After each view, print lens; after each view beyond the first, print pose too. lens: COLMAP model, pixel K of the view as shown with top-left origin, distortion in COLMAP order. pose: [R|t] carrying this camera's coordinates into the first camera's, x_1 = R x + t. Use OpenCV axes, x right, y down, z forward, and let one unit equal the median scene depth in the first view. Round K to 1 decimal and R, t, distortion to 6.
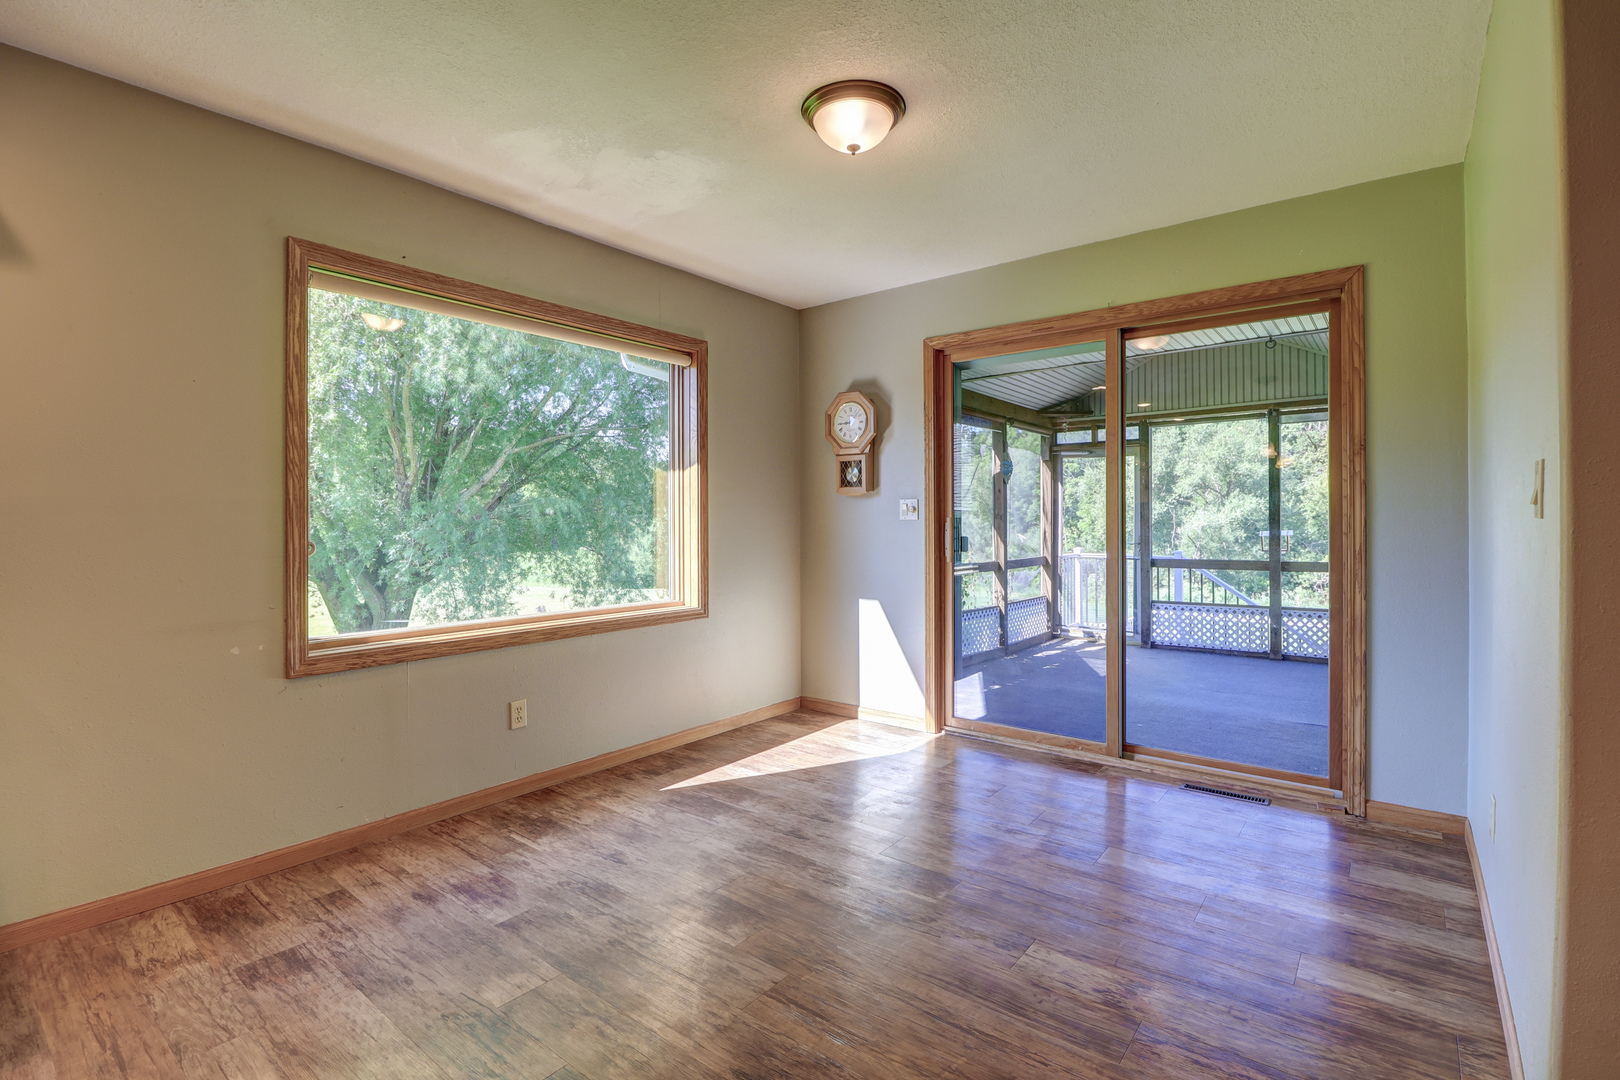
lens RADIAL K [[745.9, 0, 818.6], [0, 745.9, 517.5], [0, 0, 1]] dist [-0.003742, -0.005556]
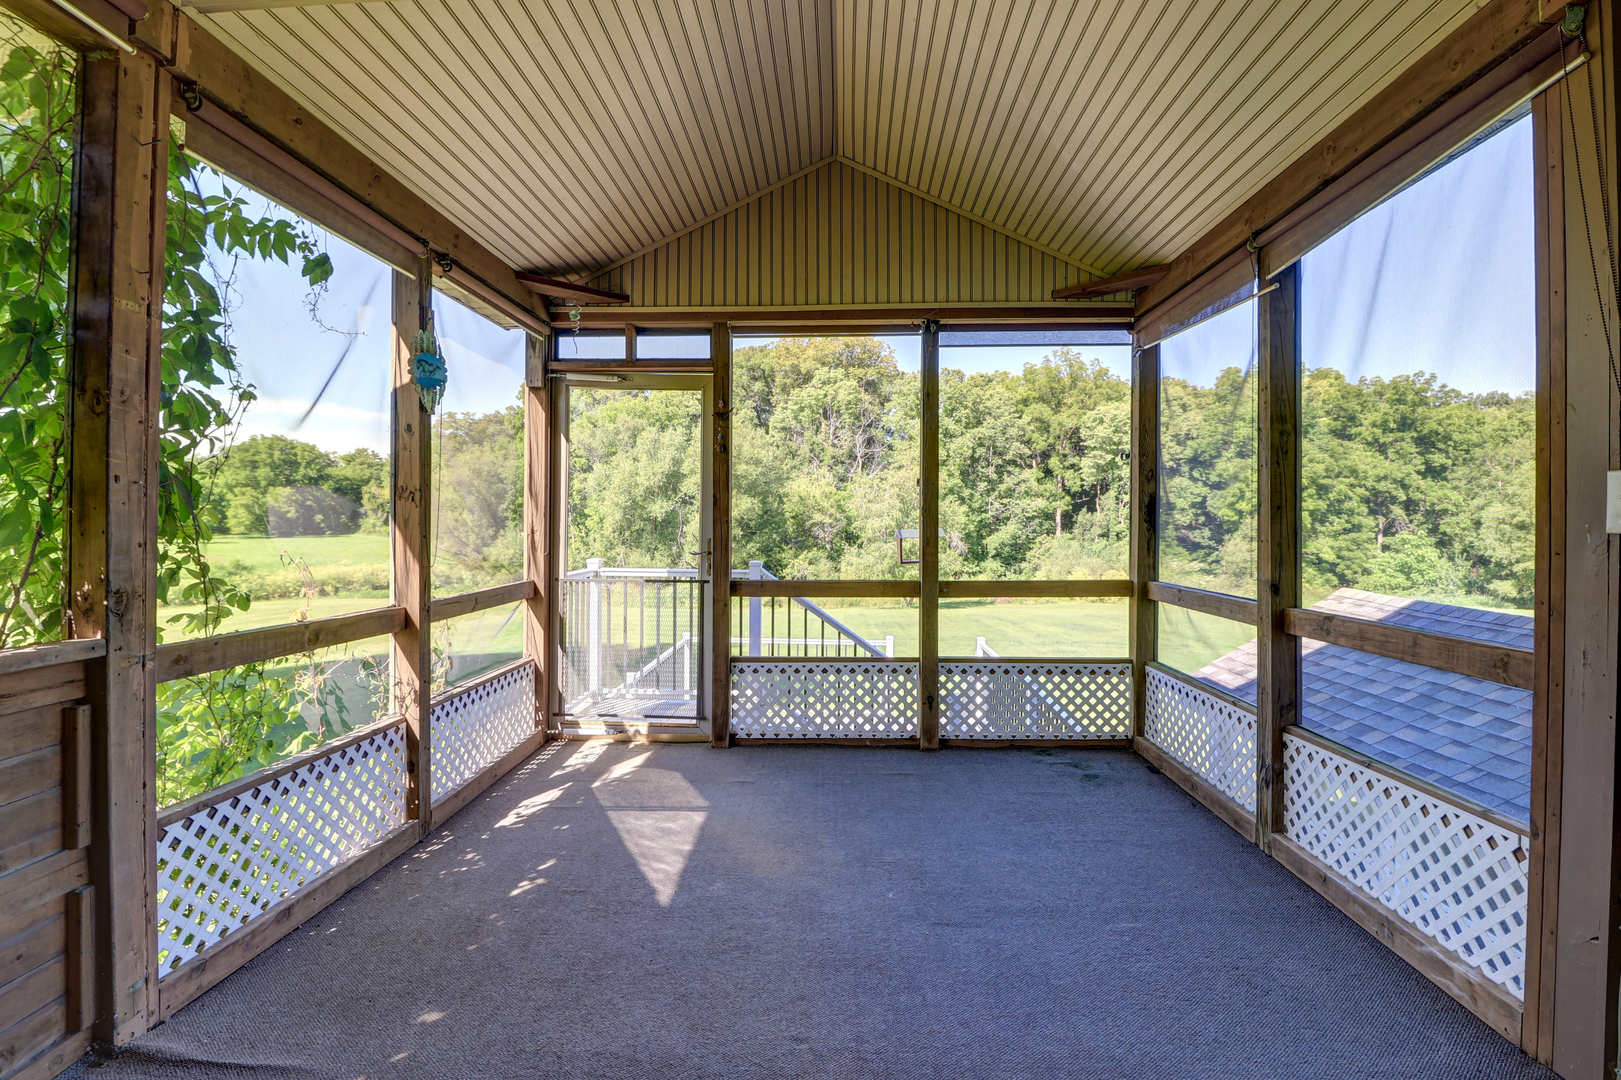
lens RADIAL K [[746.4, 0, 804.6], [0, 746.4, 520.5], [0, 0, 1]] dist [-0.003742, -0.005556]
pose [[0.813406, 0.006390, 0.581661, 0.174777], [-0.010019, 0.999945, 0.003026, 0.009664], [-0.581610, -0.008289, 0.813426, 0.528233]]
